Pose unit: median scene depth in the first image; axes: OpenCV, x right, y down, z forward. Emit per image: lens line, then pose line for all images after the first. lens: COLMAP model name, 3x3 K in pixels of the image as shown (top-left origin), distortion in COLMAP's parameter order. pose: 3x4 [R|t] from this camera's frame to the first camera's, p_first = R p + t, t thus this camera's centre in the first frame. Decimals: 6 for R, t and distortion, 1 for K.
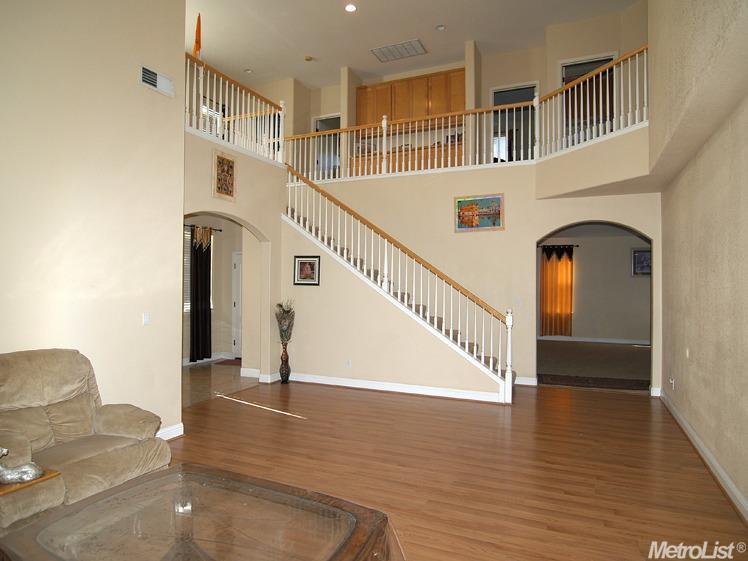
lens RADIAL K [[473.6, 0, 374.0], [0, 473.6, 280.5], [0, 0, 1]] dist [-0.030030, 0.004666]
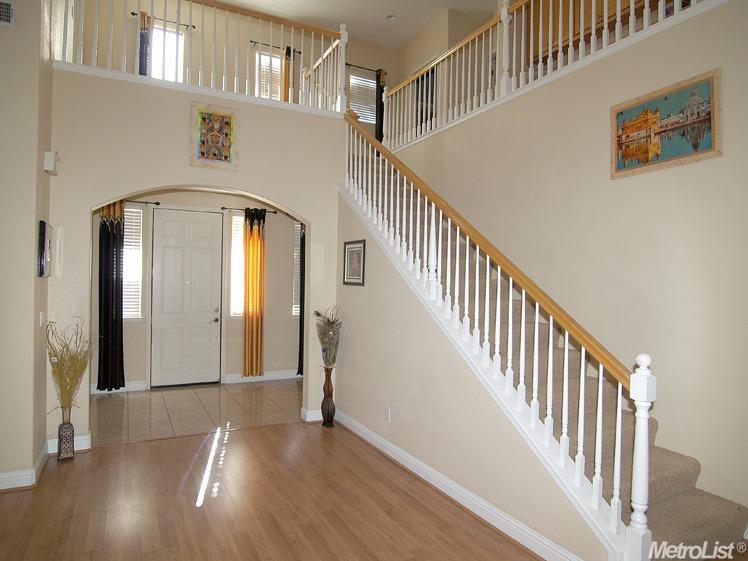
lens RADIAL K [[473.6, 0, 374.0], [0, 473.6, 280.5], [0, 0, 1]] dist [-0.030030, 0.004666]
pose [[0.793704, 0.001601, -0.608302, 0.285905], [0.002328, 0.999981, 0.005669, -0.000164], [0.608300, -0.005916, 0.793685, 0.492045]]
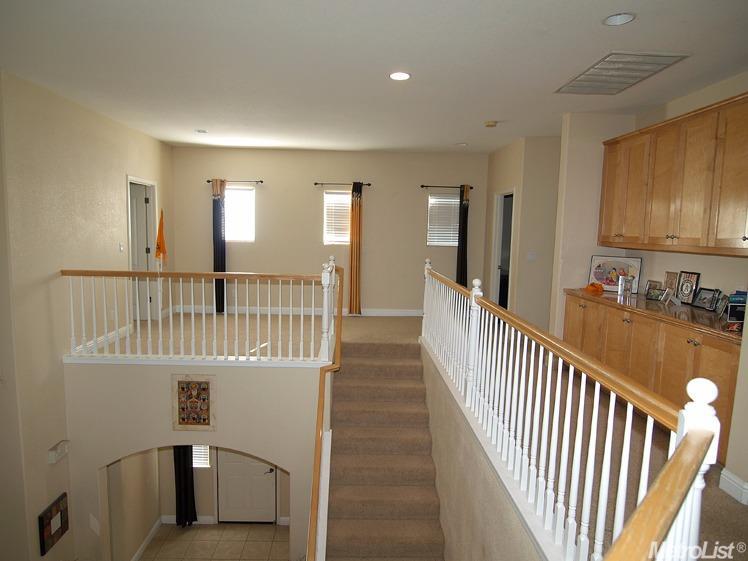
lens RADIAL K [[473.6, 0, 374.0], [0, 473.6, 280.5], [0, 0, 1]] dist [-0.030030, 0.004666]
pose [[0.461017, 0.098419, -0.881916, 0.432764], [-0.009229, 0.994309, 0.106137, -0.444254], [0.887343, -0.040791, 0.459302, 0.794846]]
